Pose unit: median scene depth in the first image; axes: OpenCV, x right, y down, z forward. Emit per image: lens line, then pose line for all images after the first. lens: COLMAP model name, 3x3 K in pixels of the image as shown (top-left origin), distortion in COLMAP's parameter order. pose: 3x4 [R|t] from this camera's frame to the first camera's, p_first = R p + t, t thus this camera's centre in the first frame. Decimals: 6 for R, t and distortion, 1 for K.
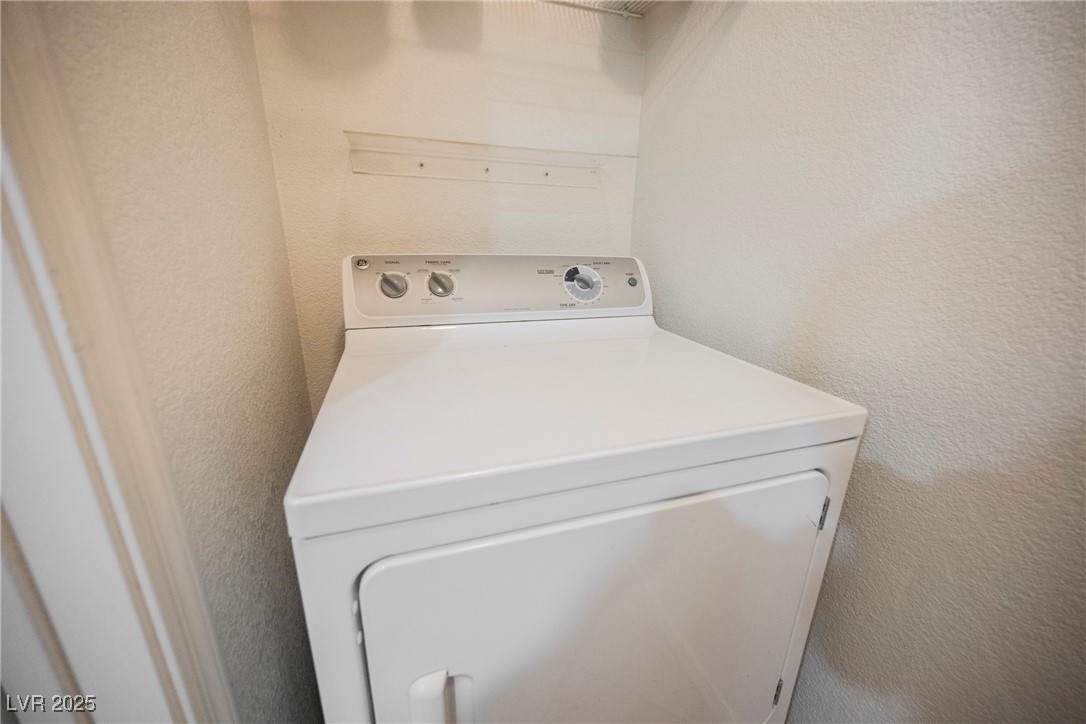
lens RADIAL K [[424.4, 0, 545.9], [0, 424.4, 363.1], [0, 0, 1]] dist [-0.000820, -0.000273]
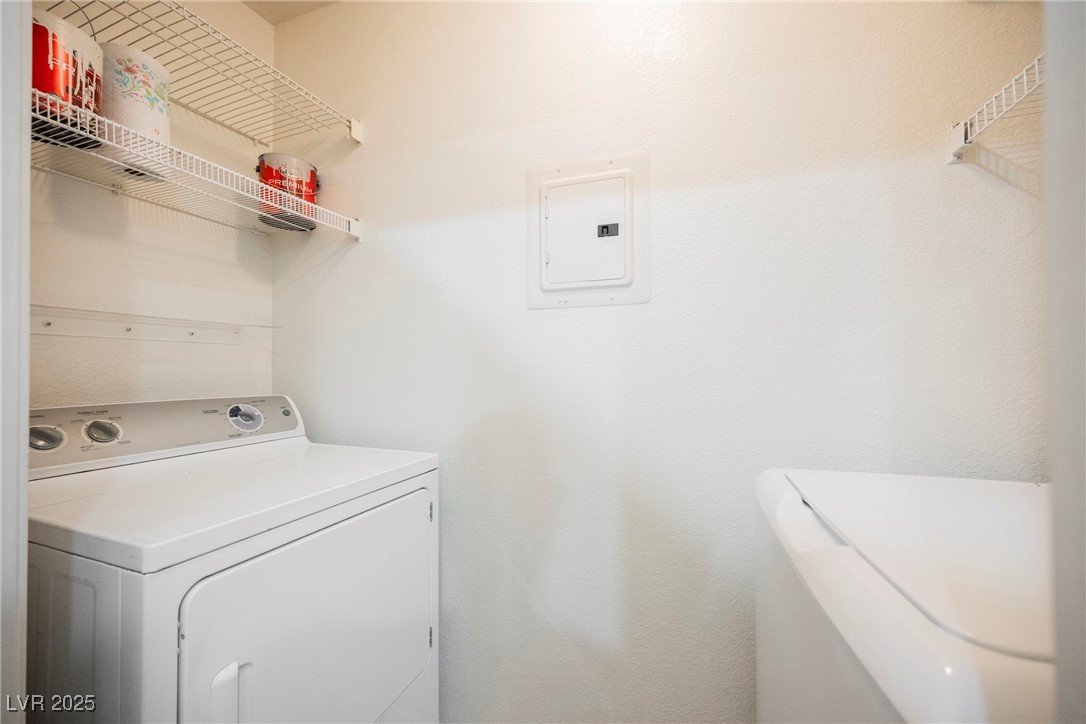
lens RADIAL K [[424.4, 0, 545.9], [0, 424.4, 363.1], [0, 0, 1]] dist [-0.000820, -0.000273]
pose [[0.640569, -0.013365, 0.767784, -0.318879], [0.241976, 0.952423, -0.185303, 0.114508], [-0.728779, 0.304485, 0.613327, -0.506911]]
